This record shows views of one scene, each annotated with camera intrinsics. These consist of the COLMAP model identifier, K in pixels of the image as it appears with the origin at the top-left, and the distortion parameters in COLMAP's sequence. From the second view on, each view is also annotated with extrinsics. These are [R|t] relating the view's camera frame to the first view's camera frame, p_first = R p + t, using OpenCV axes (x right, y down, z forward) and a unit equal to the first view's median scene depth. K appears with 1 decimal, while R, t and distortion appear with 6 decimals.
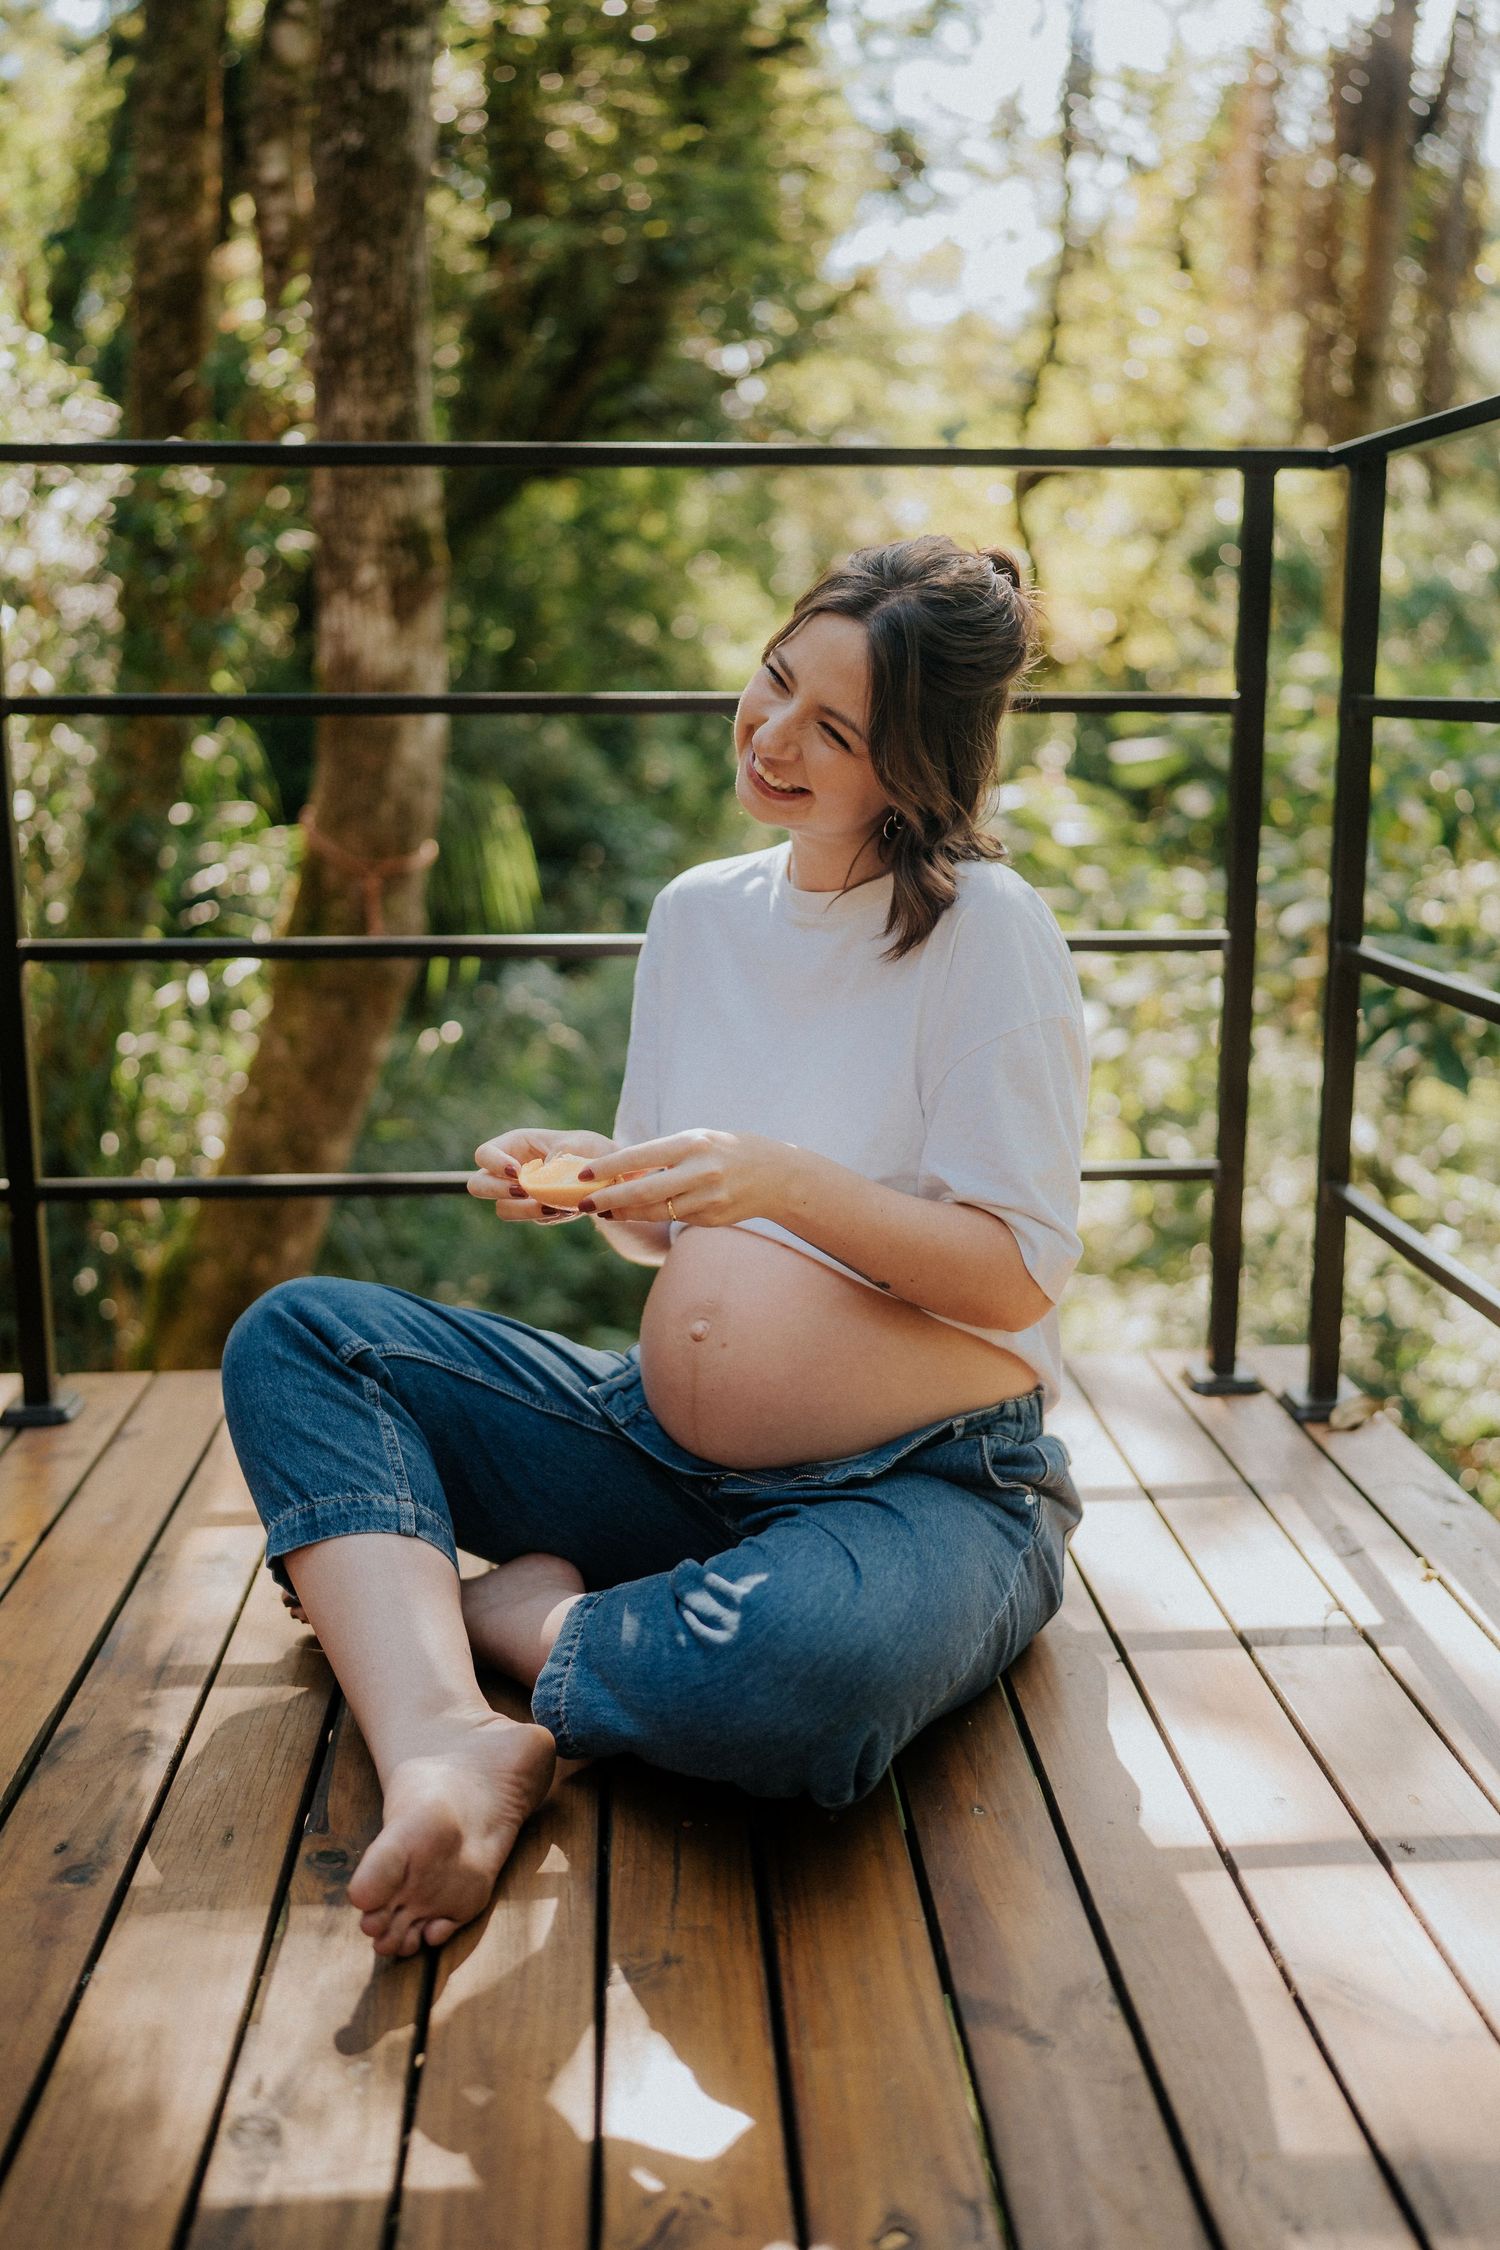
lens RADIAL K [[2267.5, 0, 755.7], [0, 2267.5, 1108.2], [0, 0, 1]] dist [-0.012403, 0.184115]
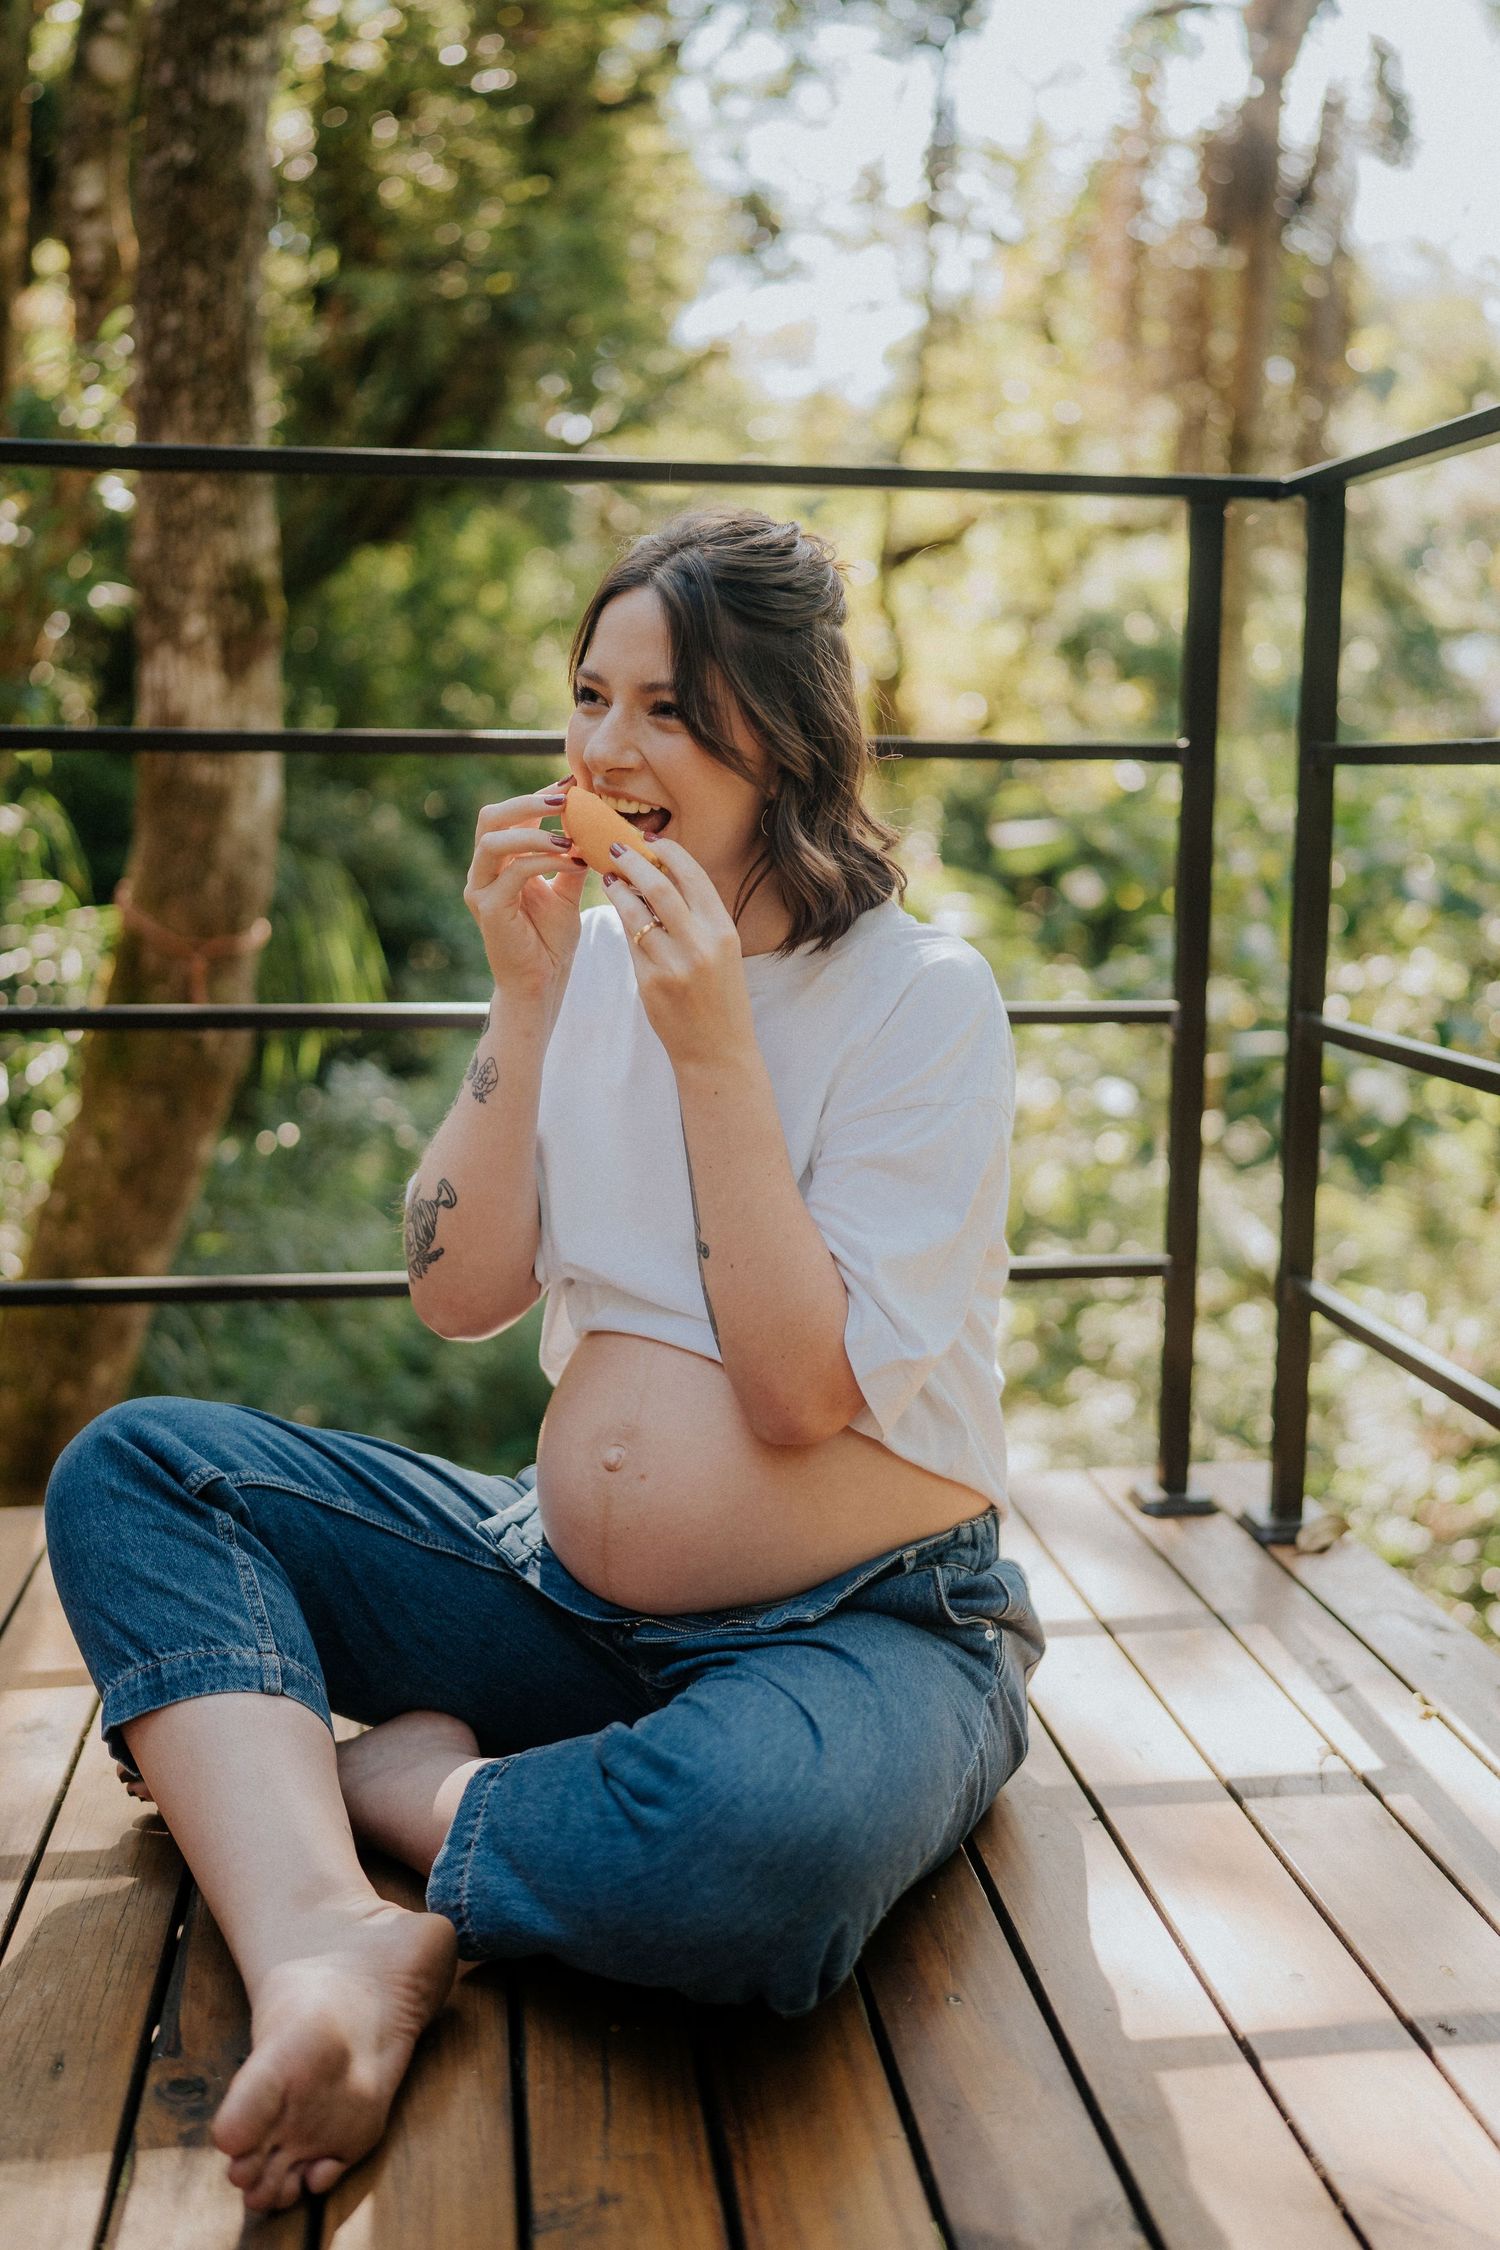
lens RADIAL K [[2378.1, 0, 797.2], [0, 2378.1, 1127.0], [0, 0, 1]] dist [-0.021649, 0.161603]
pose [[0.995643, -0.000914, 0.093242, -0.033326], [0.005055, 0.999011, -0.044178, 0.012957], [-0.093109, 0.044457, 0.994663, 0.067976]]
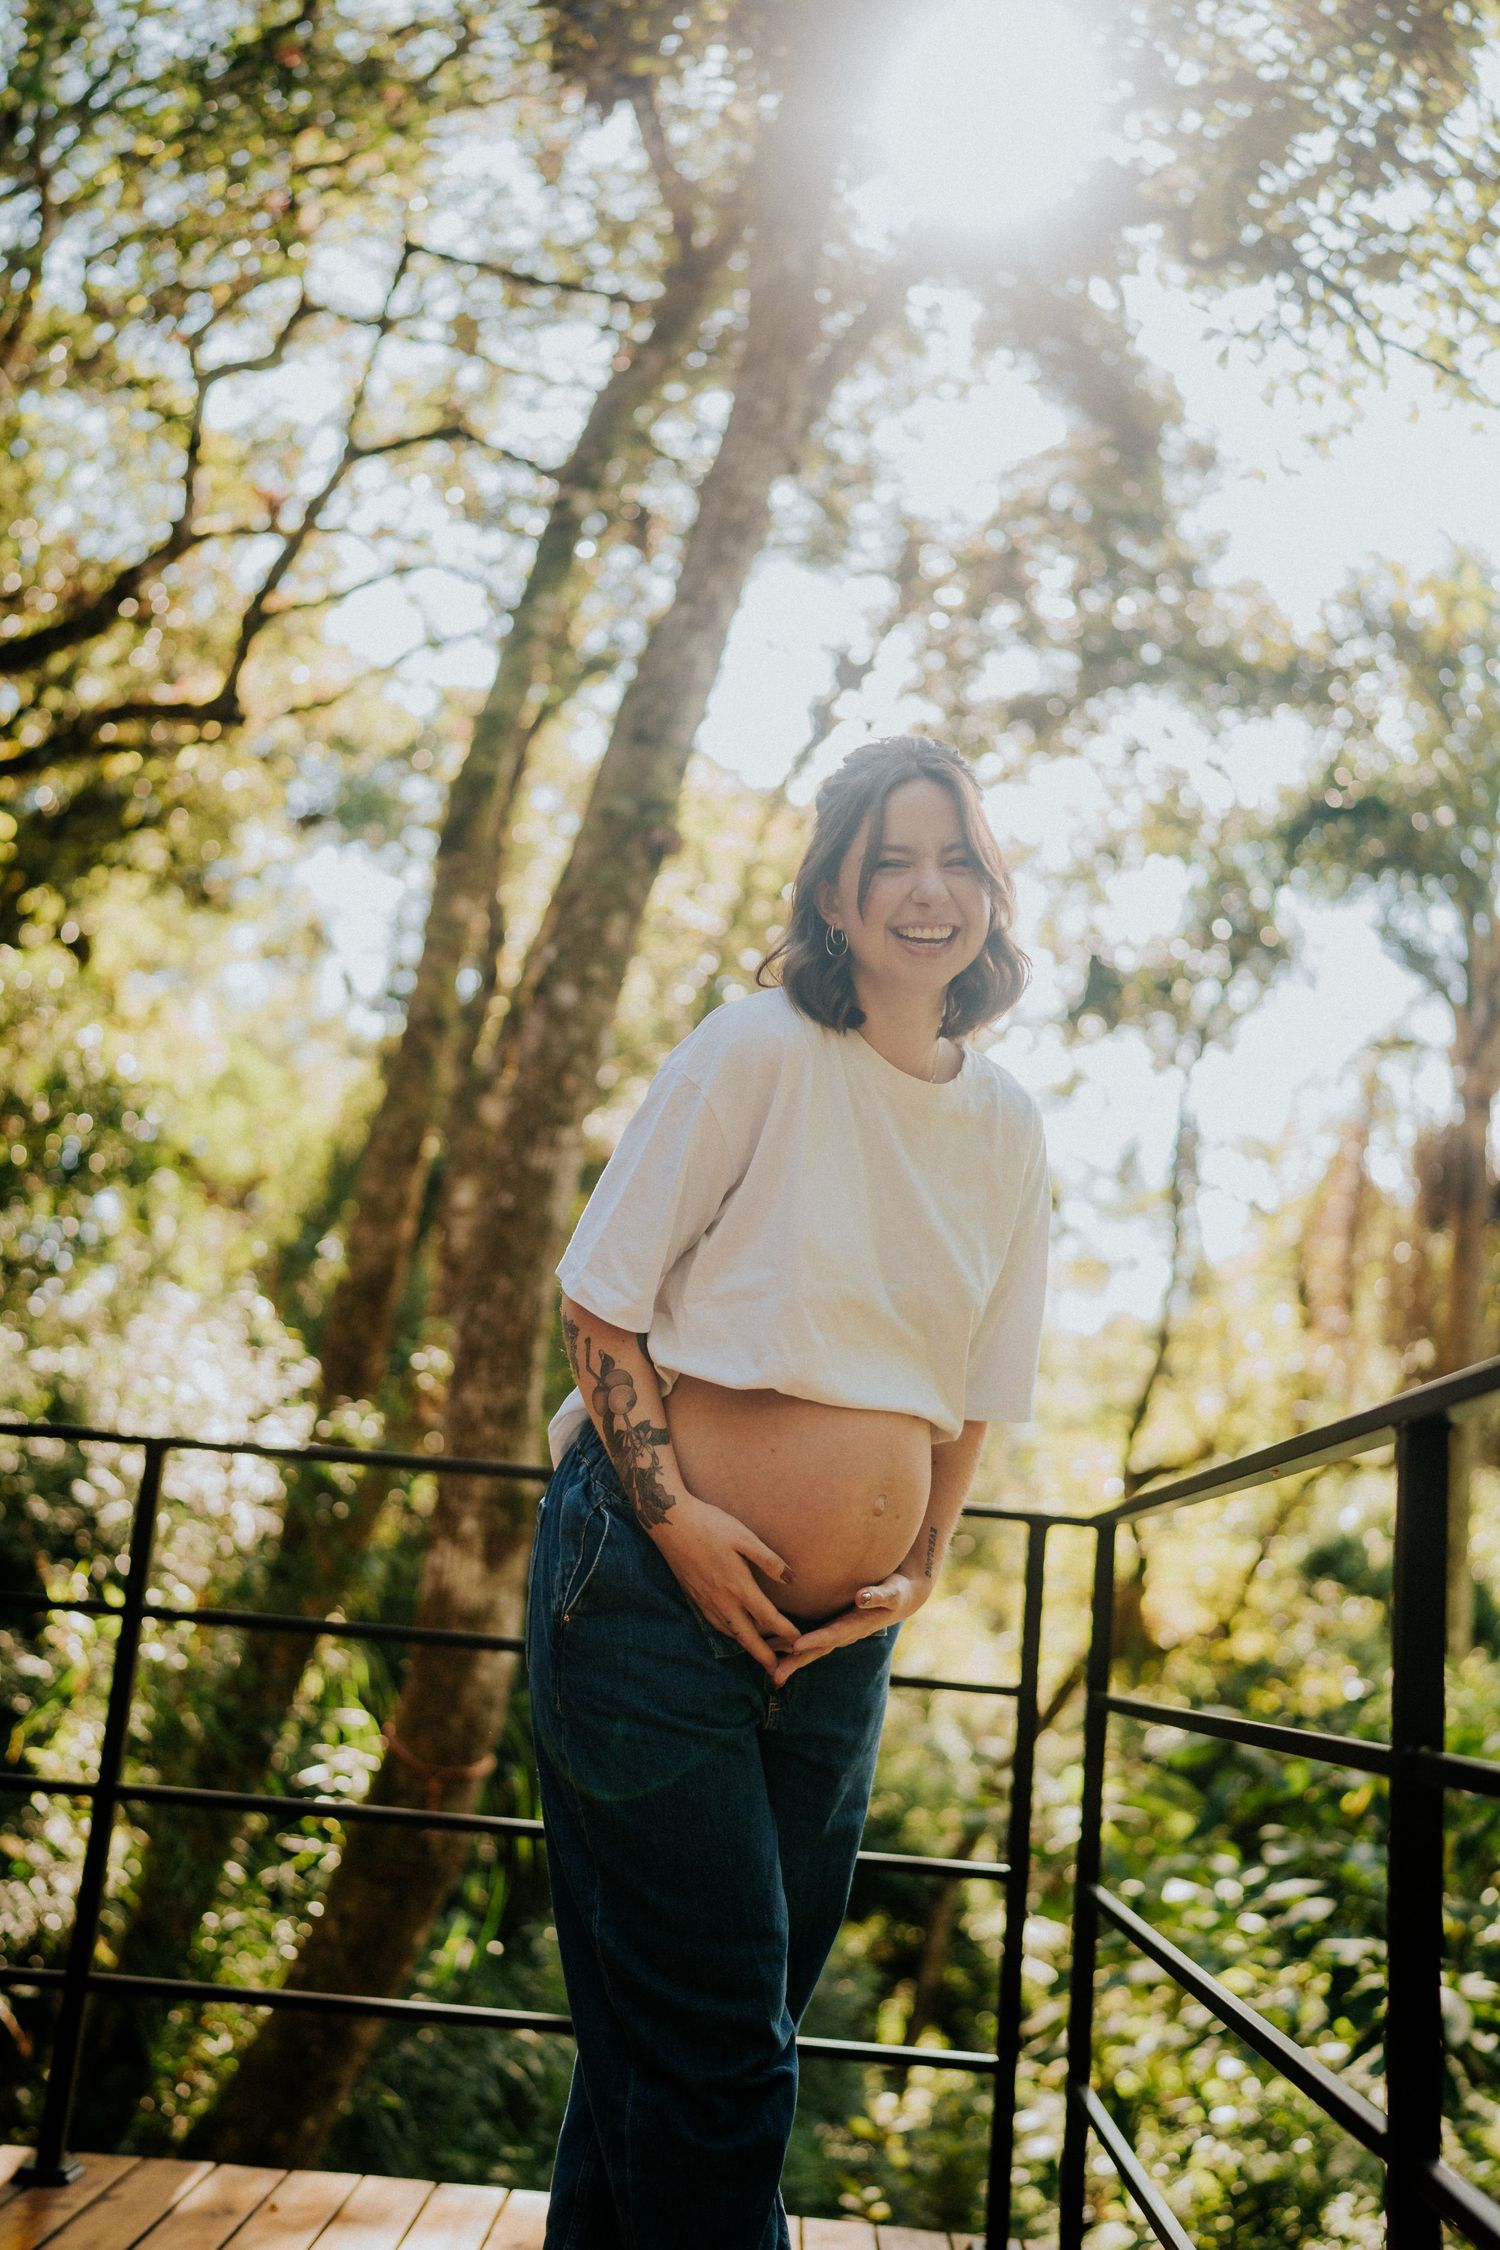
lens RADIAL K [[2267.5, 0, 755.7], [0, 2267.5, 1108.2], [0, 0, 1]] dist [-0.012403, 0.184115]
pose [[0.993404, 0.070350, -0.090551, 0.126013], [-0.100784, 0.912324, -0.396872, 0.048043], [0.054692, 0.403380, 0.913397, -0.325889]]
